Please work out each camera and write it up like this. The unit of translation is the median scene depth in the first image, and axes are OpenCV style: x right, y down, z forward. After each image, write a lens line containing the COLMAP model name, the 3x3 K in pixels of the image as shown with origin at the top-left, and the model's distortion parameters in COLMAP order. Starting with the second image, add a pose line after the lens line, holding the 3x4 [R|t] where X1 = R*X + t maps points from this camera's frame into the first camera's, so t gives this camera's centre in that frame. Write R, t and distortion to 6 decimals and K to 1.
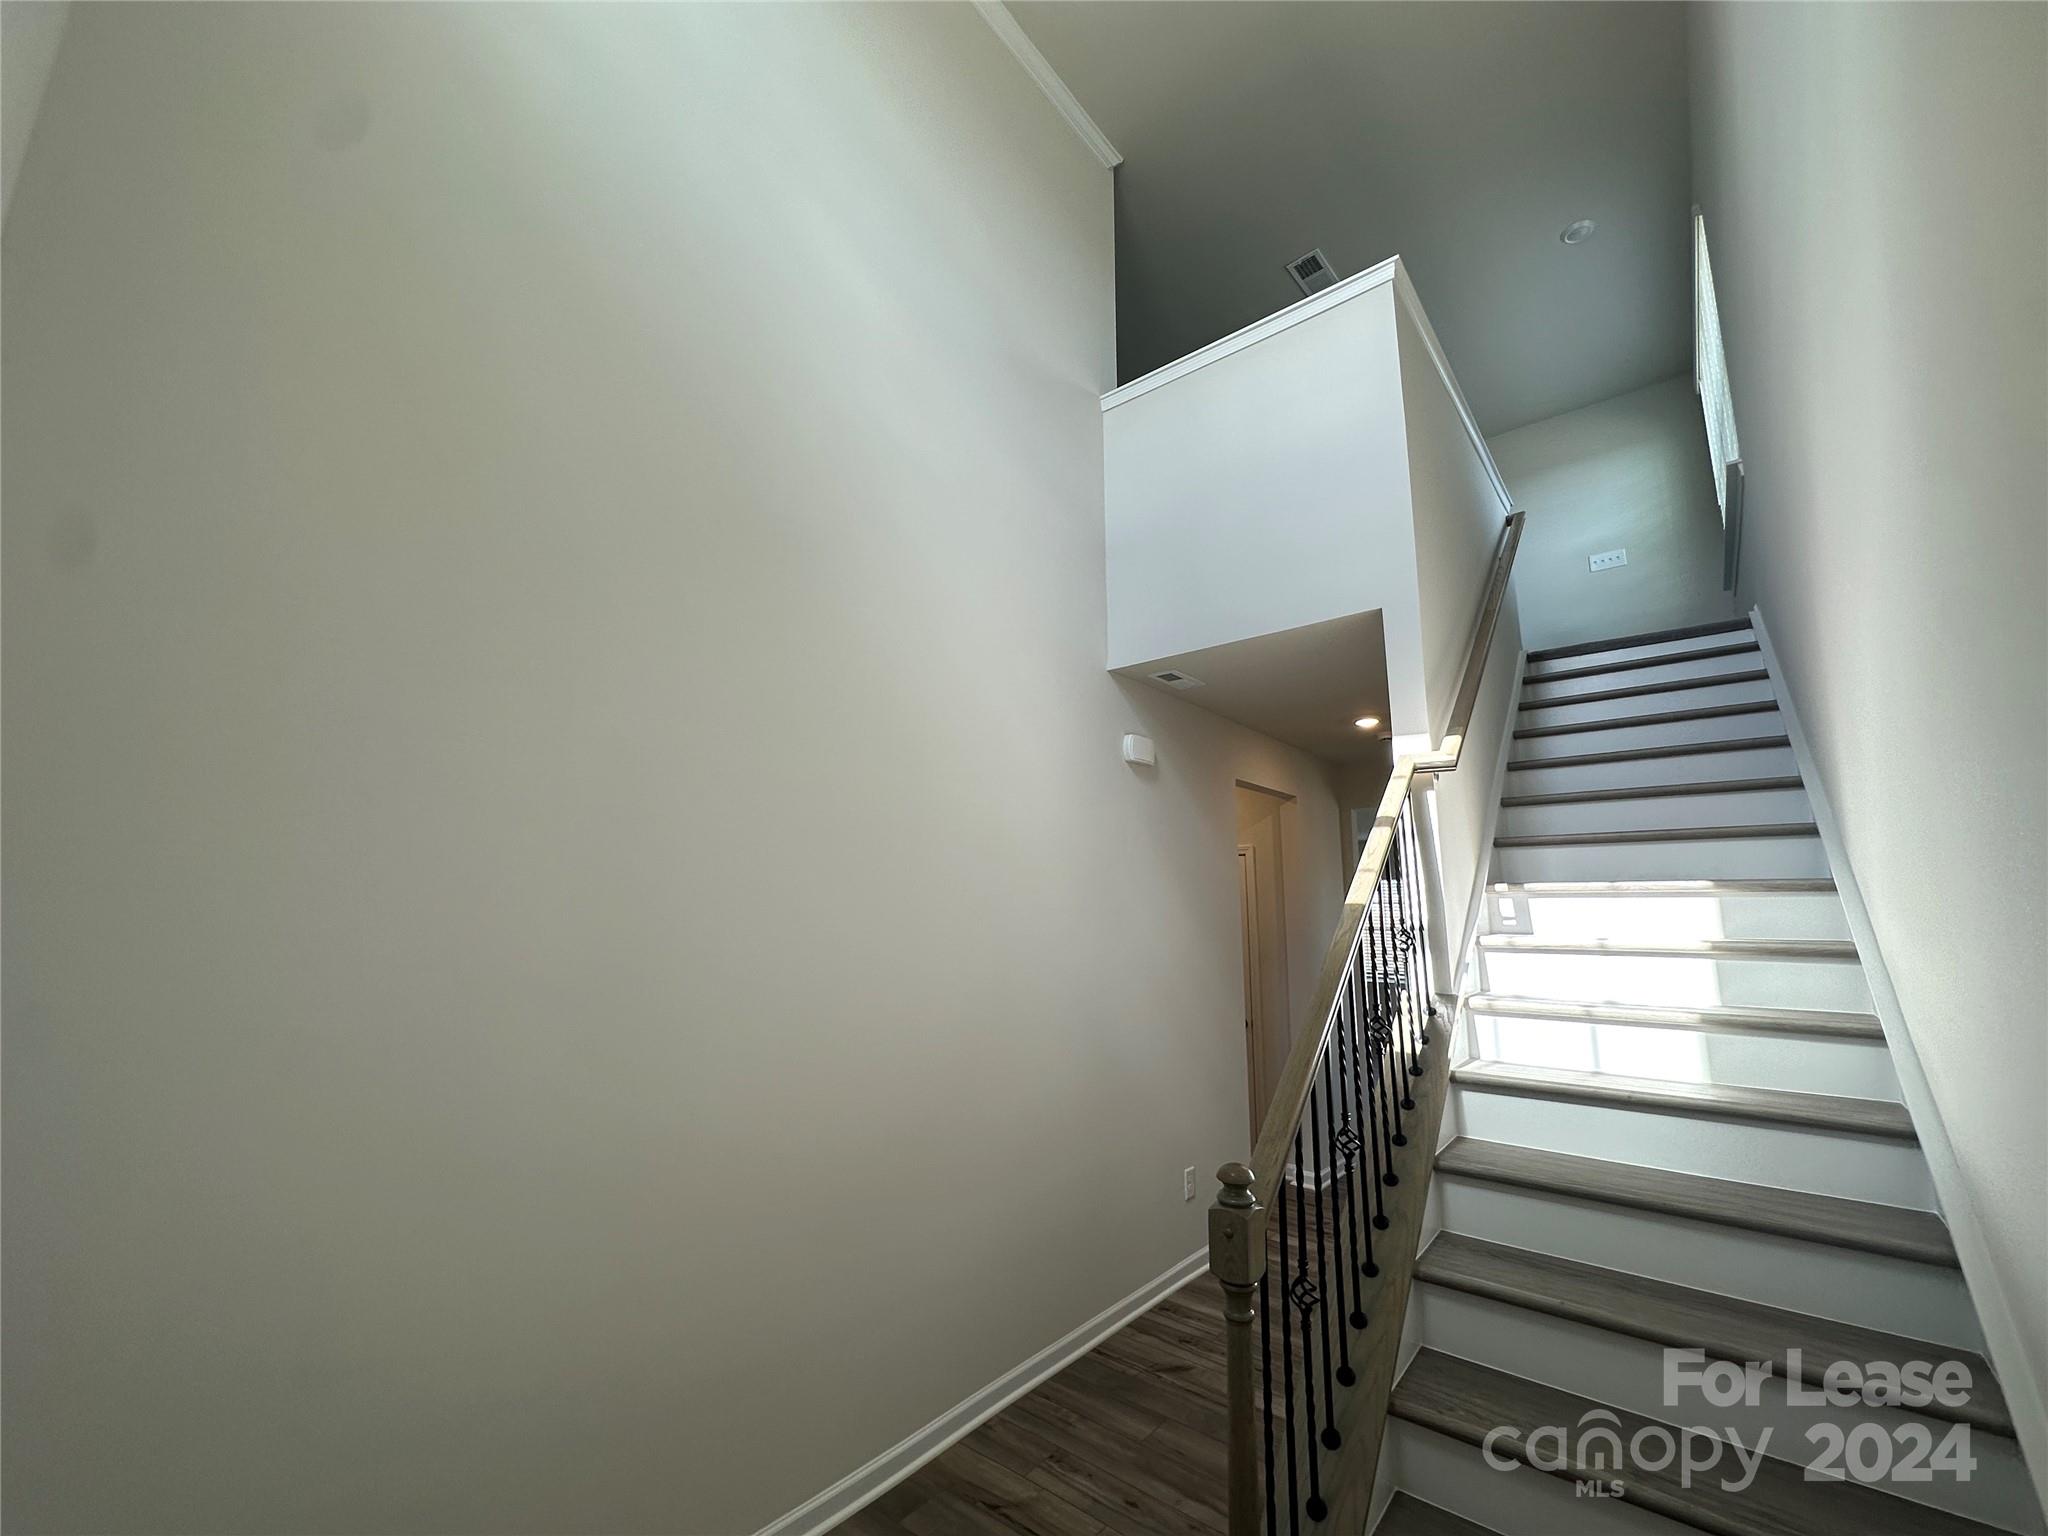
lens RADIAL K [[819.1, 0, 1025.5], [0, 819.1, 765.3], [0, 0, 1]] dist [-0.005368, -0.000493]
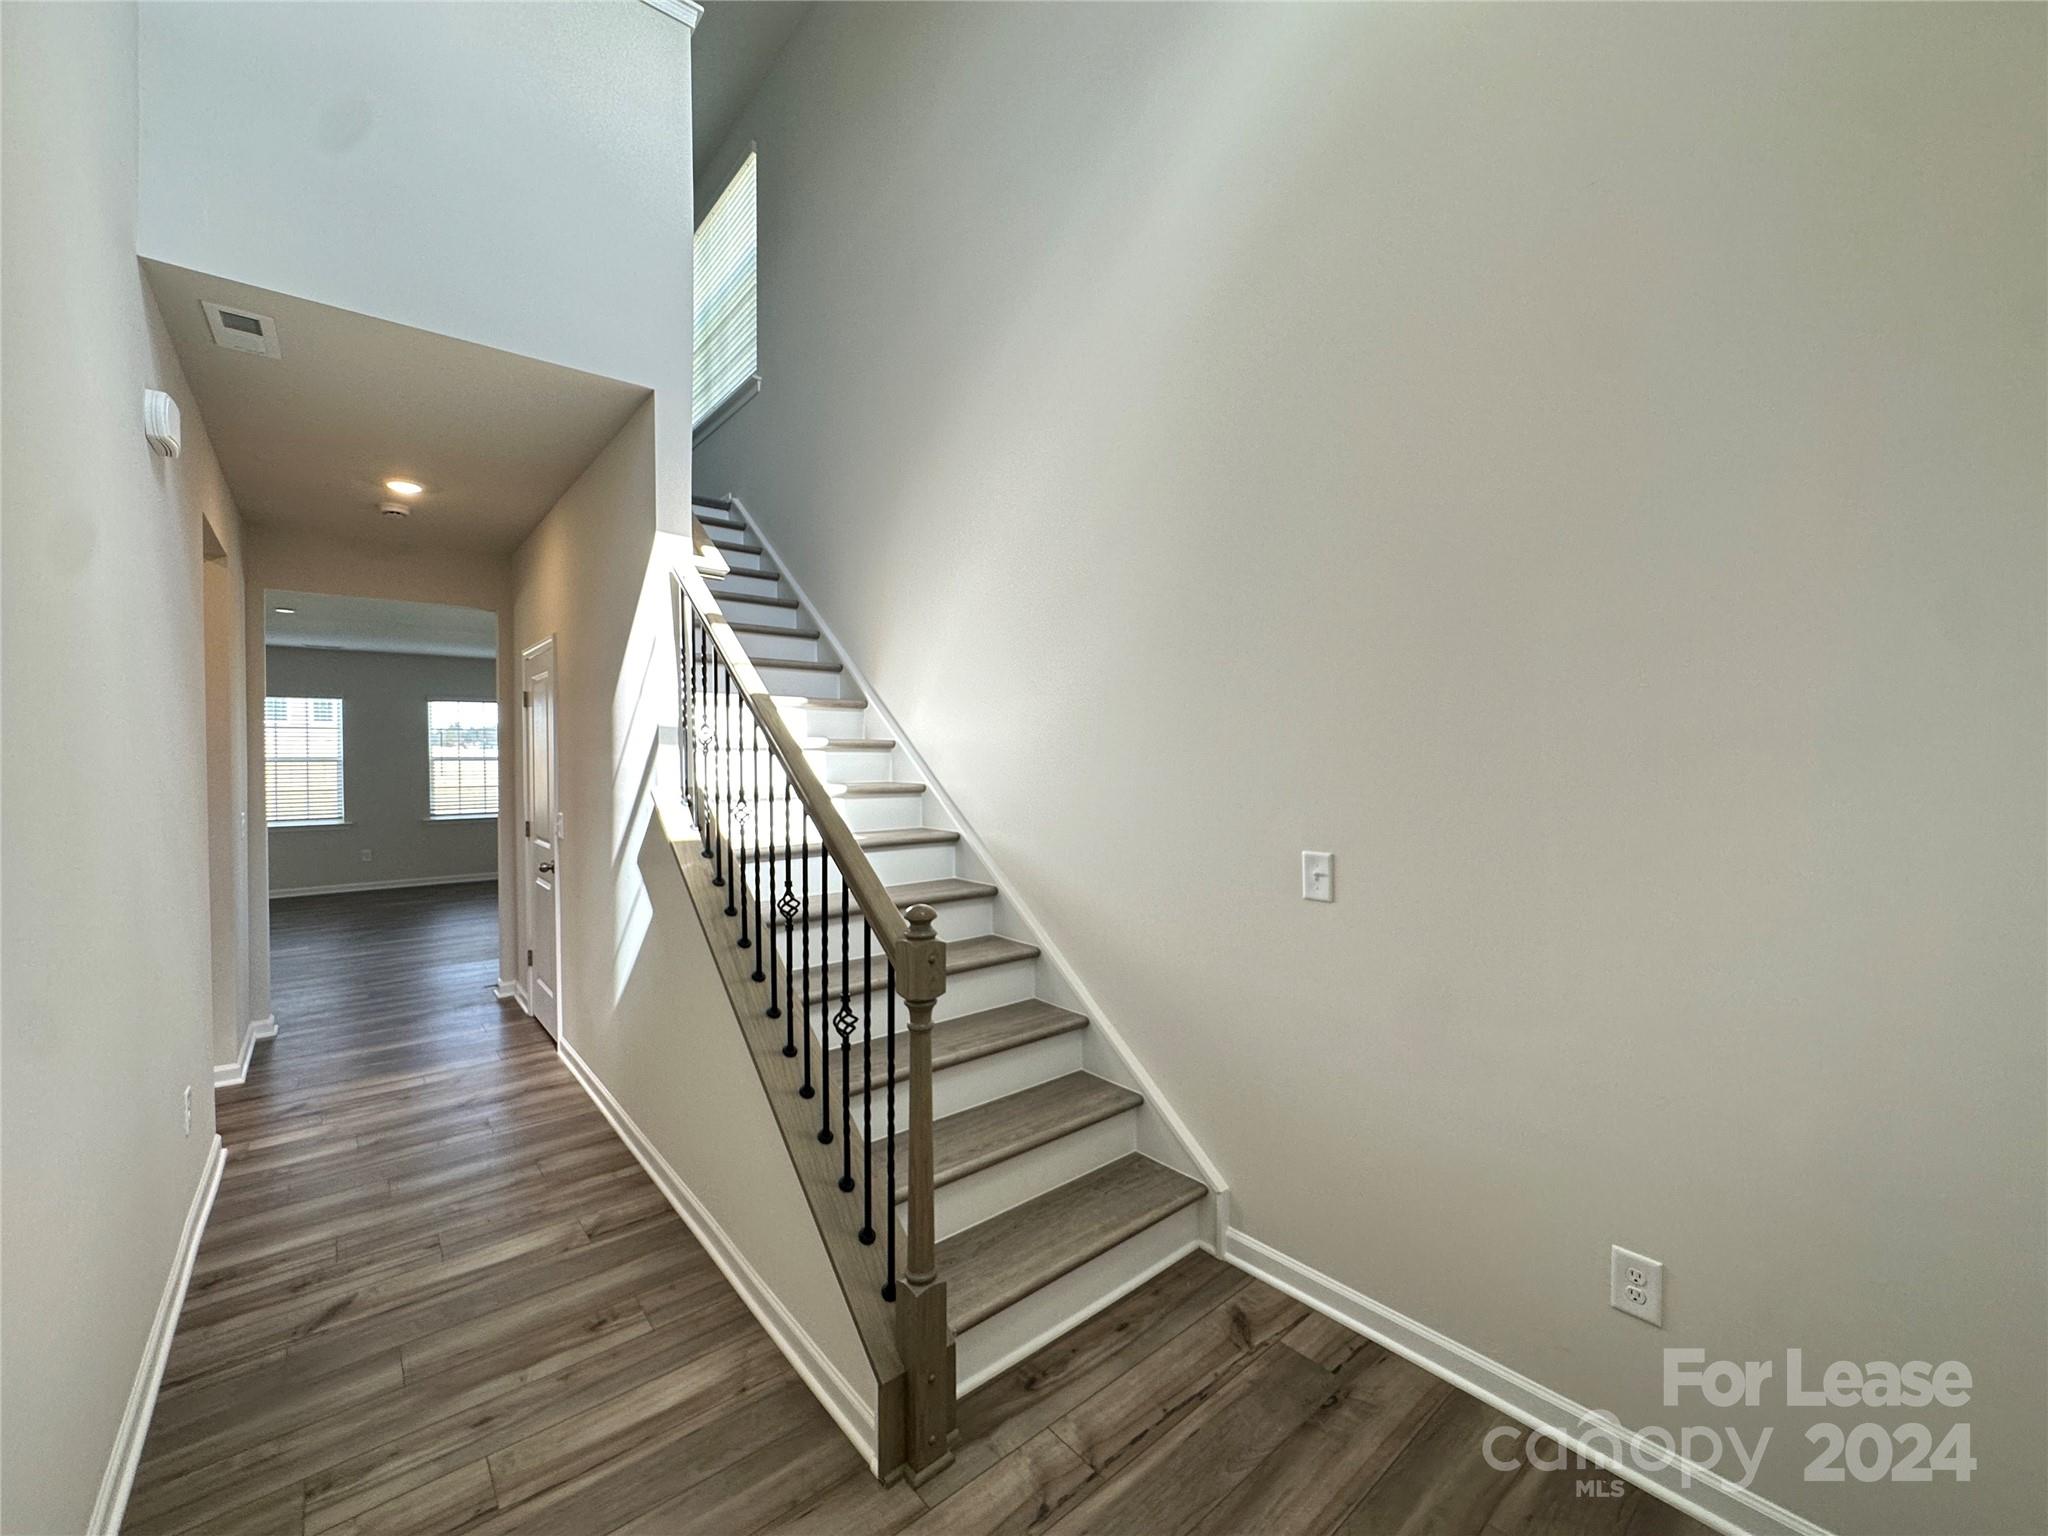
lens RADIAL K [[819.1, 0, 1025.5], [0, 819.1, 765.3], [0, 0, 1]] dist [-0.005368, -0.000493]
pose [[0.171322, -0.022214, 0.984965, -0.477991], [-0.167408, 0.984551, 0.051324, 0.126924], [-0.970888, -0.173684, 0.164956, 0.406818]]
